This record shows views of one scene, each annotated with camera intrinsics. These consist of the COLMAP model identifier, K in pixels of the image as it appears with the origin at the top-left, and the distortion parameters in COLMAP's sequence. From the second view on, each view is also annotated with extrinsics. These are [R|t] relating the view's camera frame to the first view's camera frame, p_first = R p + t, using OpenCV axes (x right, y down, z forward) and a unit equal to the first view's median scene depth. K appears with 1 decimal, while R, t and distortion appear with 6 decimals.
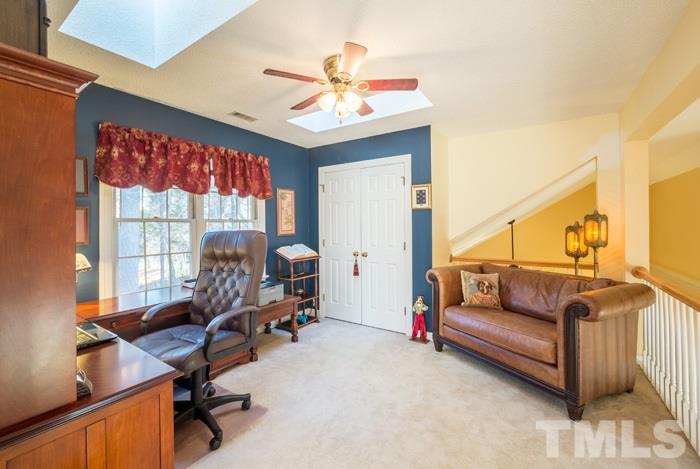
lens RADIAL K [[295.9, 0, 348.2], [0, 295.9, 229.3], [0, 0, 1]] dist [-0.002030, -0.000202]
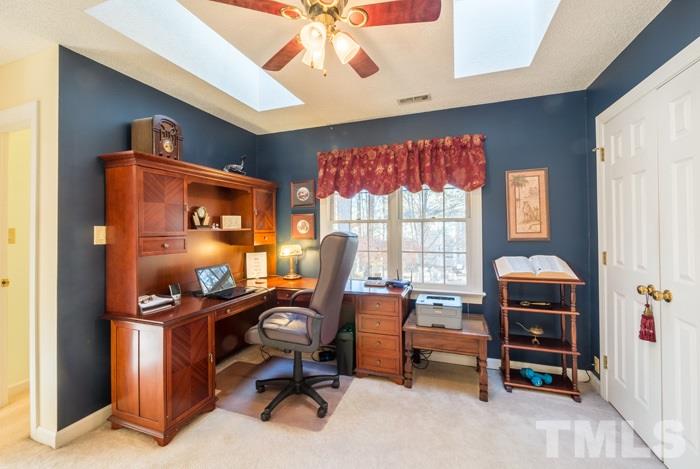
lens RADIAL K [[295.9, 0, 349.2], [0, 295.9, 227.6], [0, 0, 1]] dist [-0.002030, -0.000202]
pose [[0.245449, 0.006877, -0.969385, 0.409714], [-0.006535, 0.999964, 0.005439, -0.010651], [0.969388, 0.005000, 0.245485, 0.568701]]
